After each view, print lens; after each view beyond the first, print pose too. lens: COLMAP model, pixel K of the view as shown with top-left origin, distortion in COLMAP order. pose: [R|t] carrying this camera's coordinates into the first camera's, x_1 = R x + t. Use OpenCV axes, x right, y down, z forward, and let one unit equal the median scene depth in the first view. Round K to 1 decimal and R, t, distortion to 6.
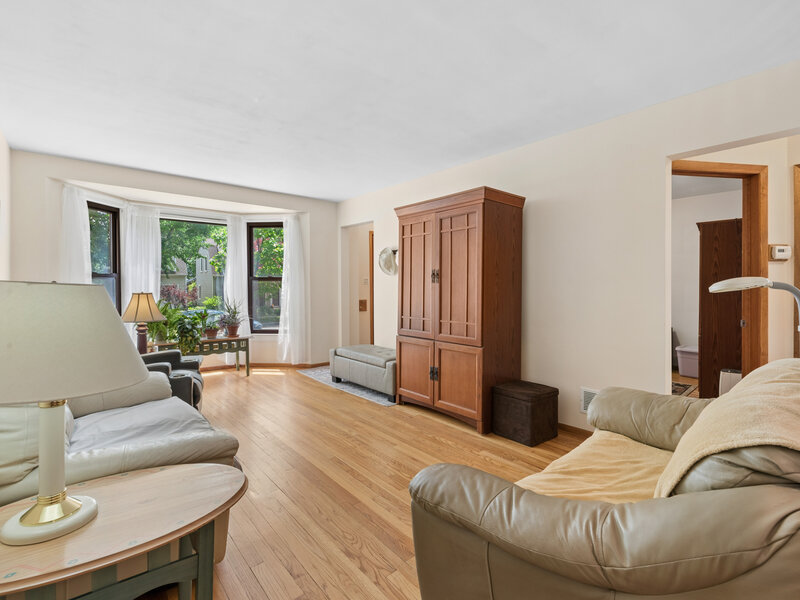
lens RADIAL K [[391.7, 0, 399.7], [0, 391.7, 295.1], [0, 0, 1]] dist [-0.000486, 0.000830]
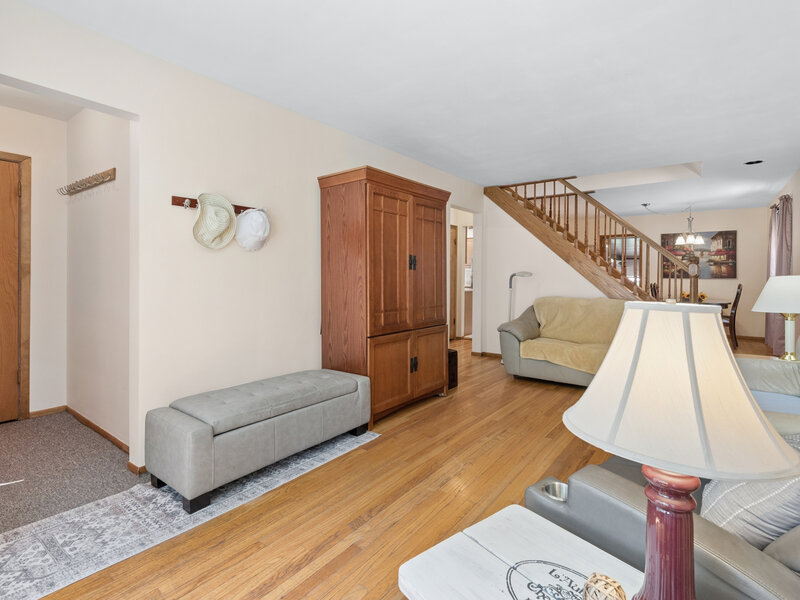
lens RADIAL K [[391.7, 0, 412.2], [0, 391.7, 279.5], [0, 0, 1]] dist [-0.000486, 0.000830]
pose [[-0.251379, -0.009573, 0.967841, -0.695326], [0.007060, 0.999906, 0.011724, -0.018120], [-0.967863, 0.009780, -0.251288, 1.022332]]
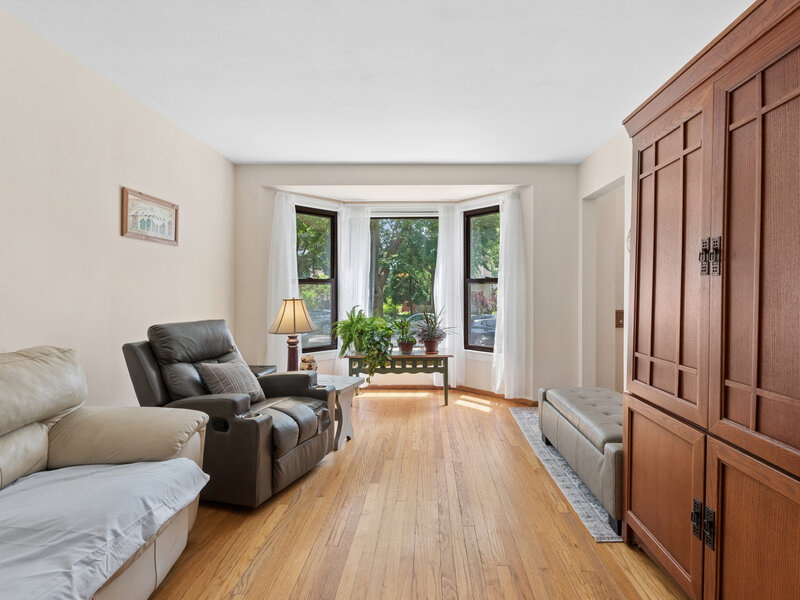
lens RADIAL K [[398.0, 0, 423.1], [0, 398.0, 299.4], [0, 0, 1]] dist [-0.002400, -0.001262]
pose [[0.774169, 0.004798, -0.632961, 0.096610], [-0.006022, 0.999982, 0.000214, -0.005506], [0.632951, 0.003646, 0.774184, 0.448087]]
